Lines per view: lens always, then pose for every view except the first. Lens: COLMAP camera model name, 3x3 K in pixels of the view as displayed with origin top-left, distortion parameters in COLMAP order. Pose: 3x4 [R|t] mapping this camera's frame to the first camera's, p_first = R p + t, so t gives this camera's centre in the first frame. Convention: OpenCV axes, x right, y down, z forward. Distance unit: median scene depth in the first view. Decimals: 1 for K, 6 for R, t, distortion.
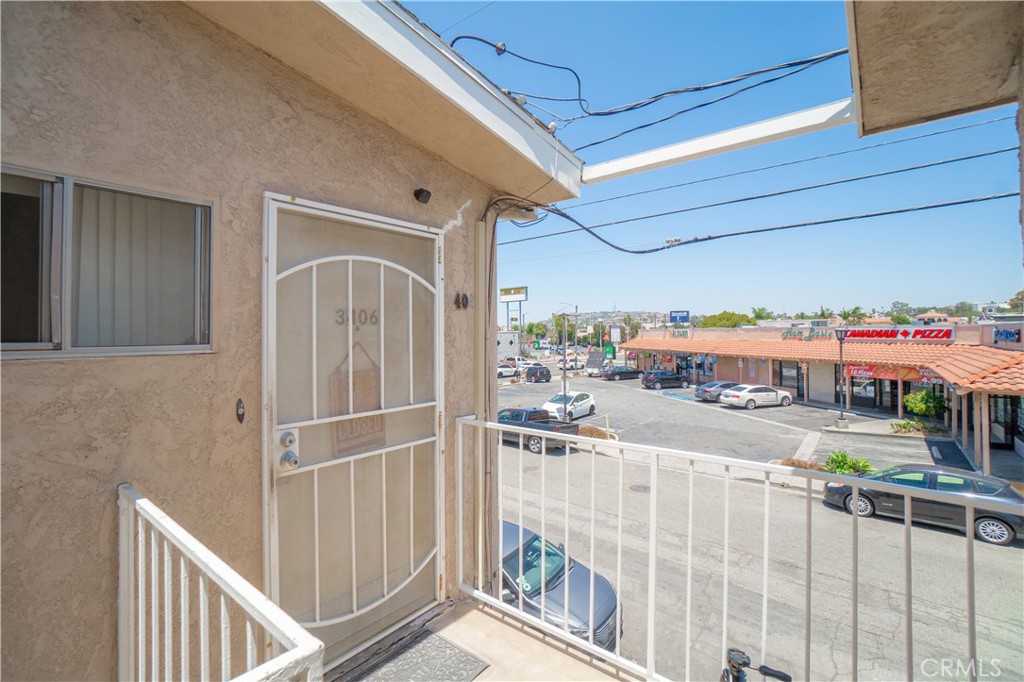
lens RADIAL K [[451.4, 0, 513.7], [0, 451.4, 333.3], [0, 0, 1]] dist [-0.000862, -0.000042]
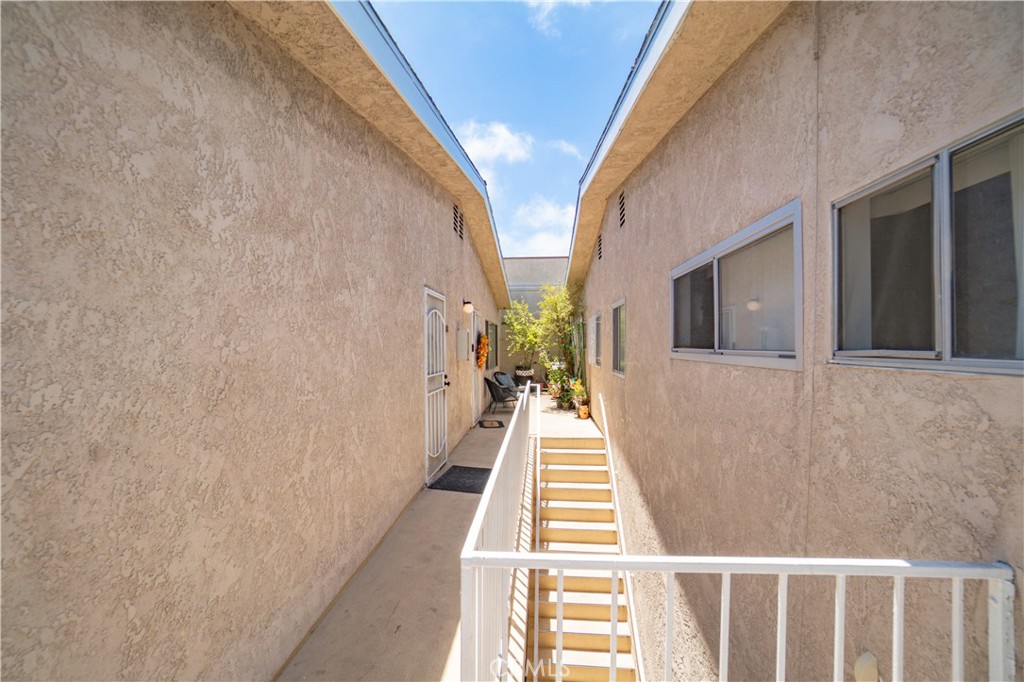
lens RADIAL K [[451.4, 0, 510.2], [0, 451.4, 343.0], [0, 0, 1]] dist [-0.000862, -0.000042]
pose [[-0.818511, 0.009662, -0.574409, 0.129885], [0.010794, 0.999941, 0.001439, -0.005163], [0.574389, -0.005022, -0.818567, 1.207112]]
